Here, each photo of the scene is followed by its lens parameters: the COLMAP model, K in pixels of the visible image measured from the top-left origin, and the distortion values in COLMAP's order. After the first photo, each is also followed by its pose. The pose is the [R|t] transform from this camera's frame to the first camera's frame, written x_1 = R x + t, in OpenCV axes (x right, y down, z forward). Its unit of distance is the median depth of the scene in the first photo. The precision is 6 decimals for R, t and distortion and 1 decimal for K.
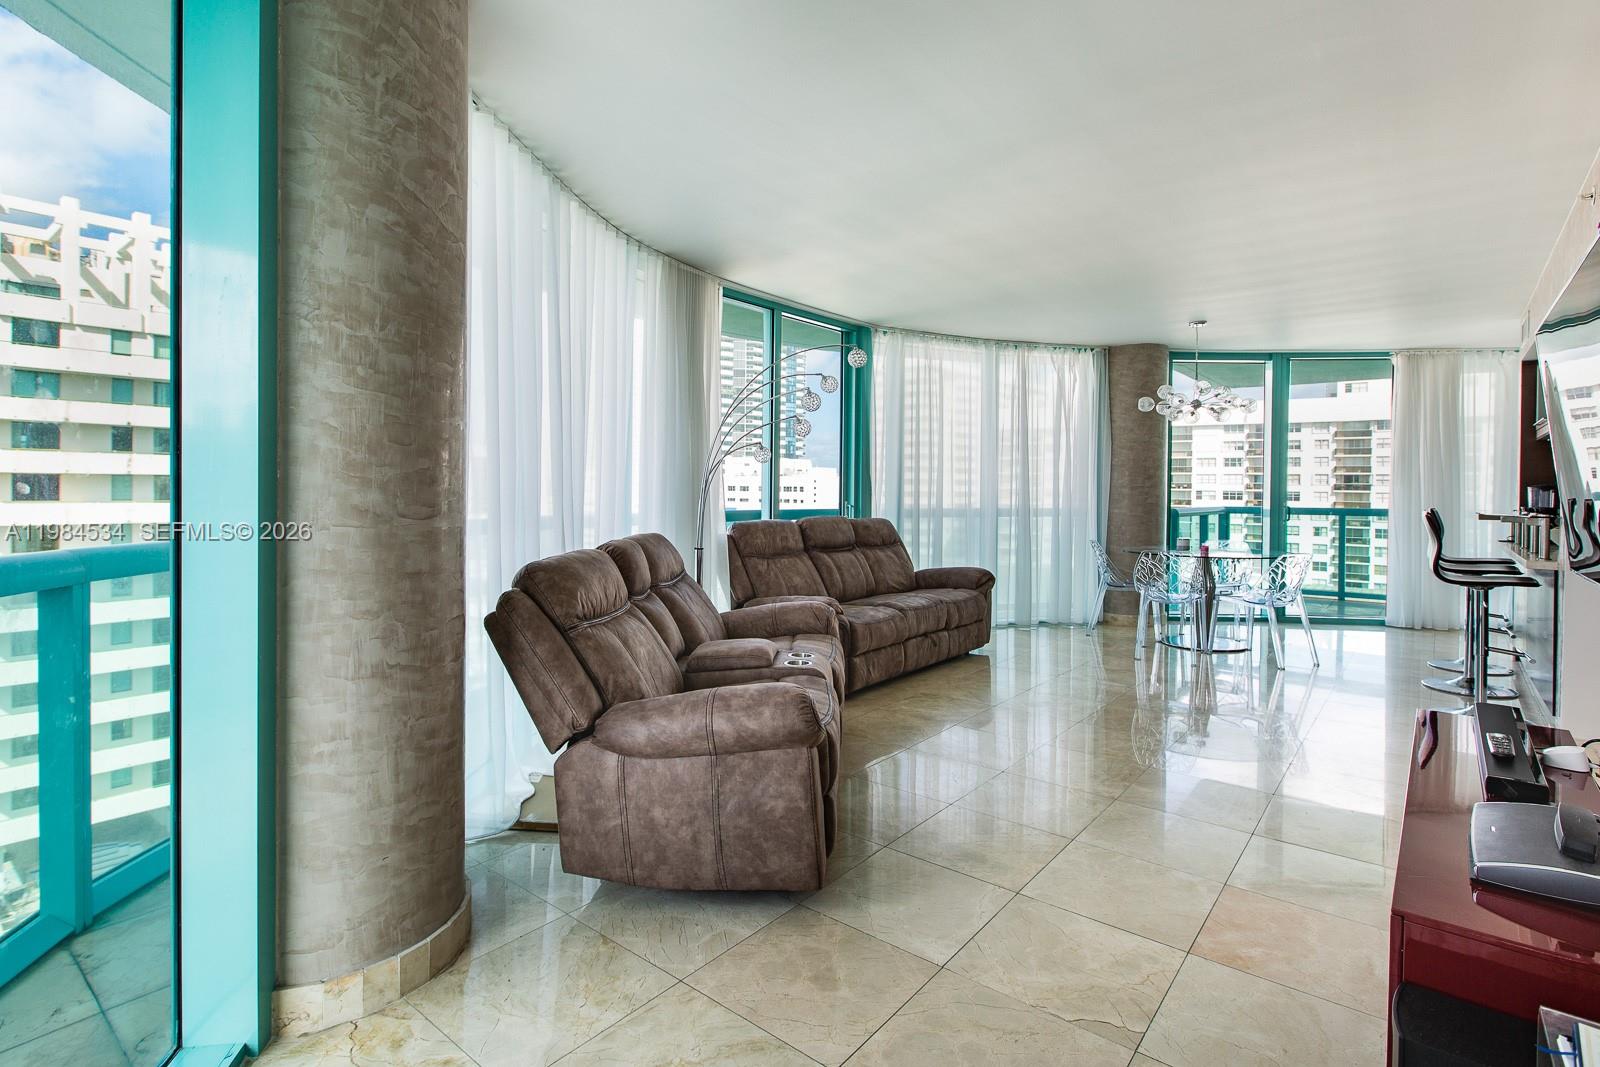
lens RADIAL K [[741.8, 0, 803.0], [0, 741.8, 488.9], [0, 0, 1]] dist [0.000150, 0.000001]
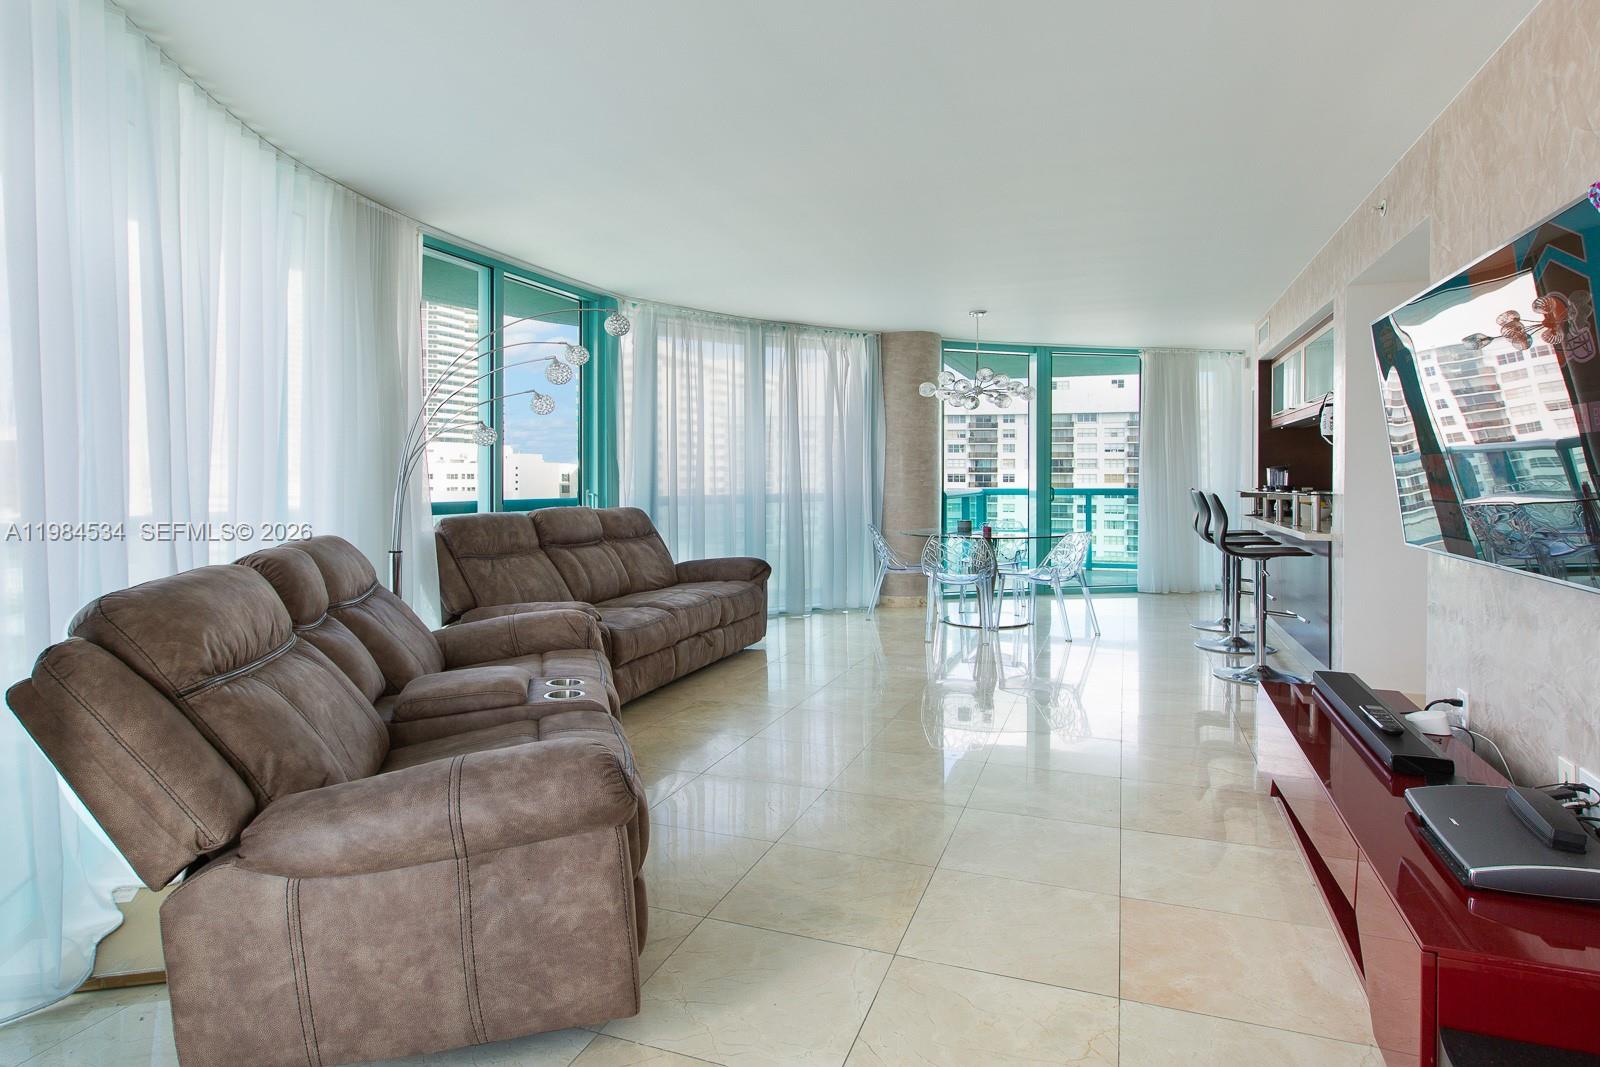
lens RADIAL K [[648.2, 0, 797.3], [0, 648.2, 476.7], [0, 0, 1]] dist [0.000052, -0.000159]
pose [[0.898089, -0.010456, 0.439690, -0.079291], [0.009315, 0.999945, 0.004754, -0.000523], [-0.439715, -0.000173, 0.898137, 0.243716]]
